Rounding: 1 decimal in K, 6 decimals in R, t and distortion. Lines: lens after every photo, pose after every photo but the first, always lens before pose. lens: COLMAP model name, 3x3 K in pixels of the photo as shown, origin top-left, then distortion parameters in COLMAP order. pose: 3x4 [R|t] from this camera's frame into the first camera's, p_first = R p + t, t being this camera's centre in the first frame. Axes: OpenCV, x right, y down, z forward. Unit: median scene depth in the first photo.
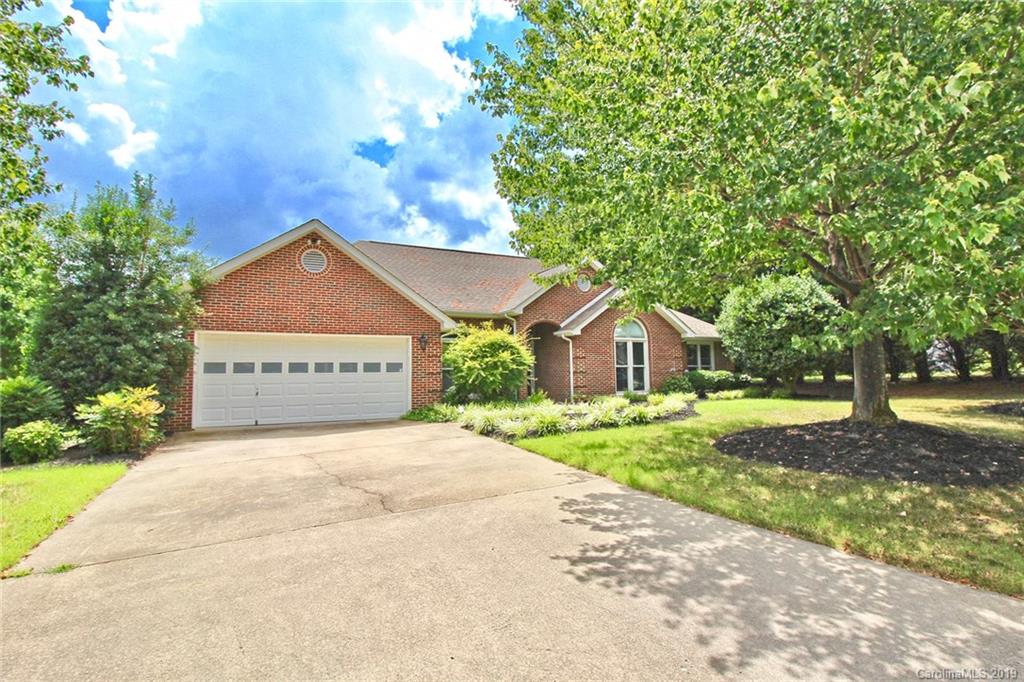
lens RADIAL K [[503.1, 0, 506.7], [0, 503.1, 345.7], [0, 0, 1]] dist [-0.002851, -0.001487]
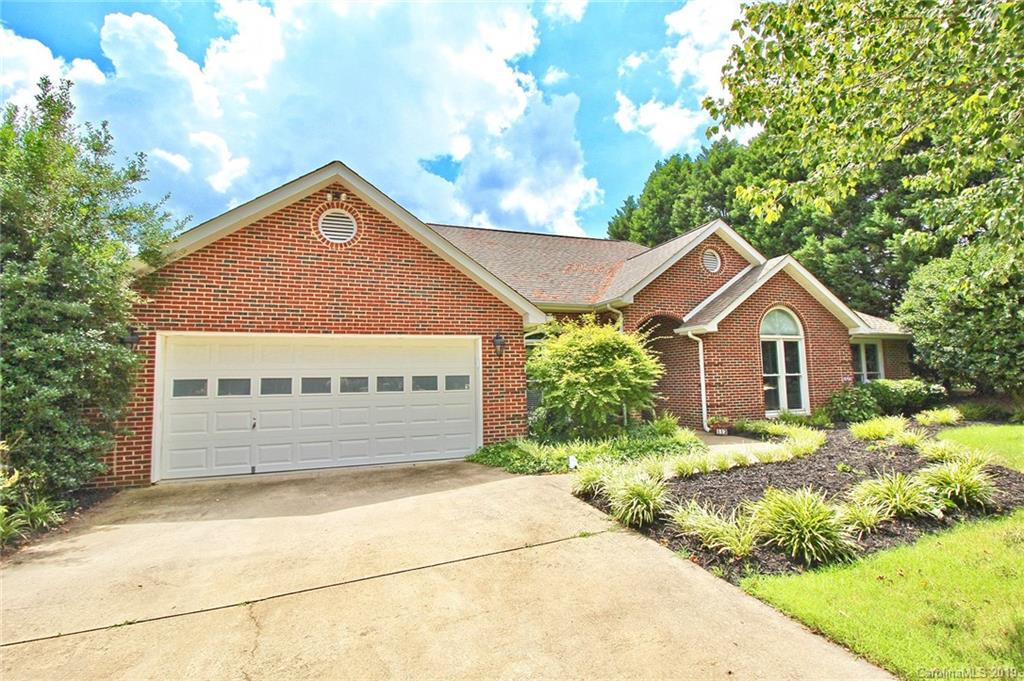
lens RADIAL K [[503.1, 0, 518.9], [0, 503.1, 336.4], [0, 0, 1]] dist [-0.002851, -0.001487]
pose [[0.994252, -0.016467, -0.105790, -0.065284], [0.013651, 0.999535, -0.027283, 0.000266], [0.106190, 0.025682, 0.994014, 0.320479]]
